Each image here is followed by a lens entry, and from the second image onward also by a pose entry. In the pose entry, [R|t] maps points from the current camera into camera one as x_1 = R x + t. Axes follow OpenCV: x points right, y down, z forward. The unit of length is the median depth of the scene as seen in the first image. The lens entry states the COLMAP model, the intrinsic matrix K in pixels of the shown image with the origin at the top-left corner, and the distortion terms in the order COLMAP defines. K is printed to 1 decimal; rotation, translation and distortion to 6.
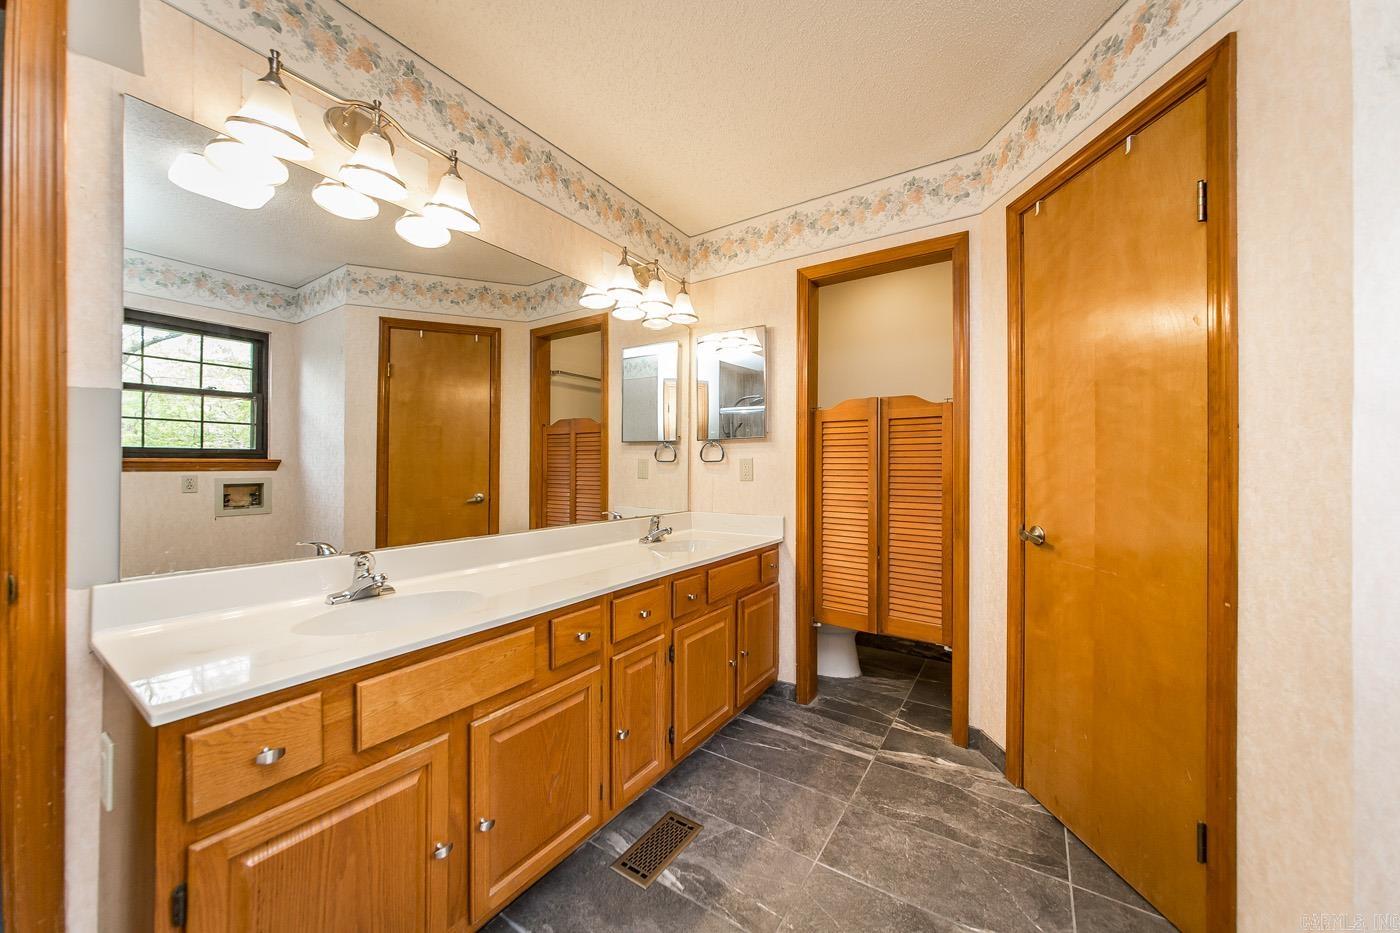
lens RADIAL K [[495.9, 0, 700.3], [0, 495.9, 470.3], [0, 0, 1]] dist [-0.009652, 0.001384]
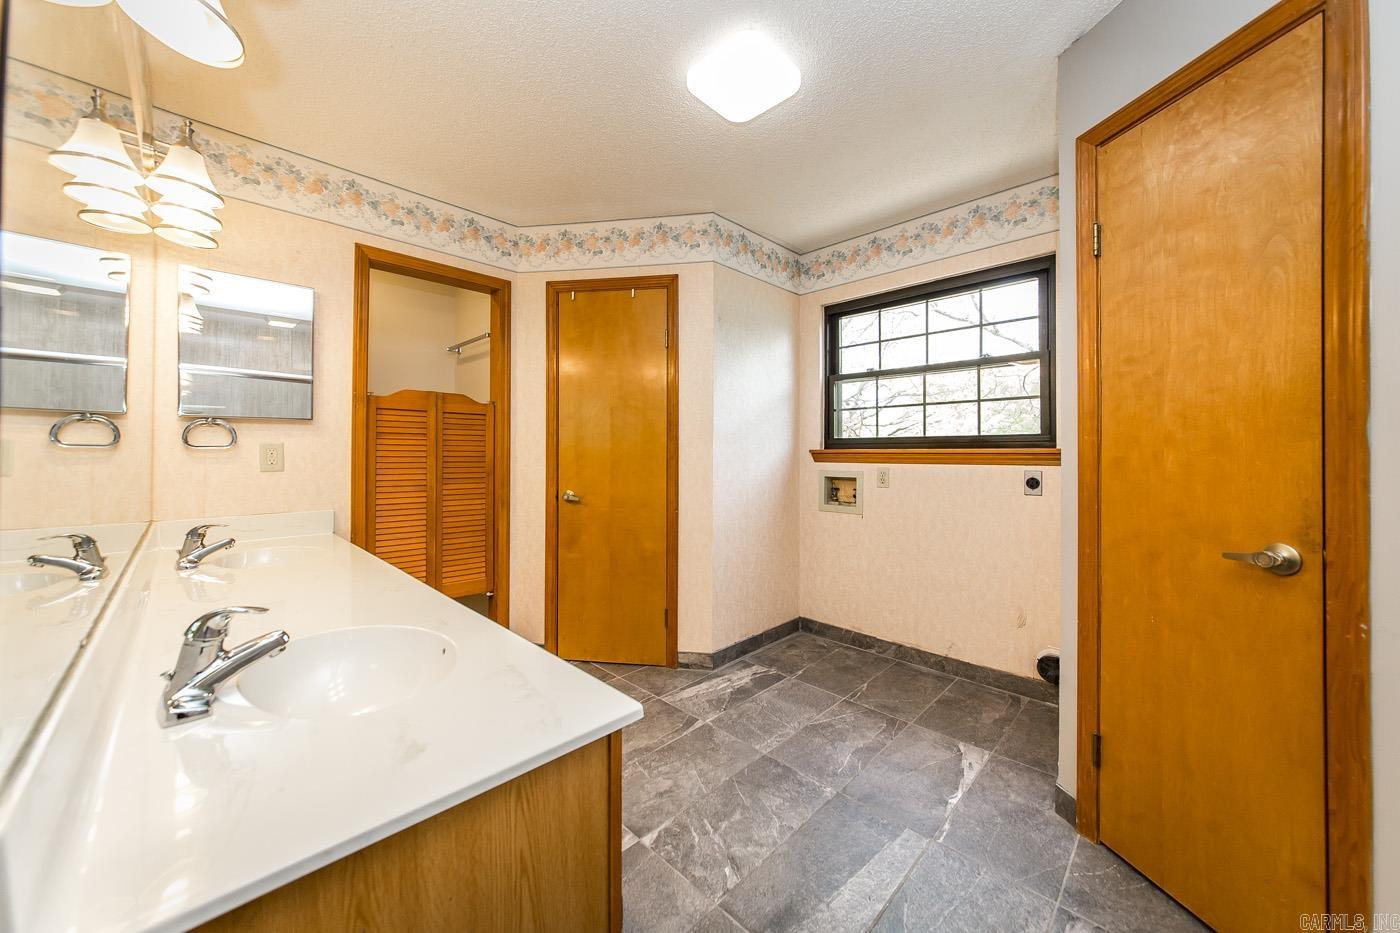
lens RADIAL K [[495.9, 0, 694.6], [0, 495.9, 453.6], [0, 0, 1]] dist [-0.009652, 0.001384]
pose [[0.217174, -0.002412, 0.976130, -0.636826], [0.005233, 0.999985, 0.001306, -0.005999], [-0.976119, 0.004825, 0.217183, 0.193691]]
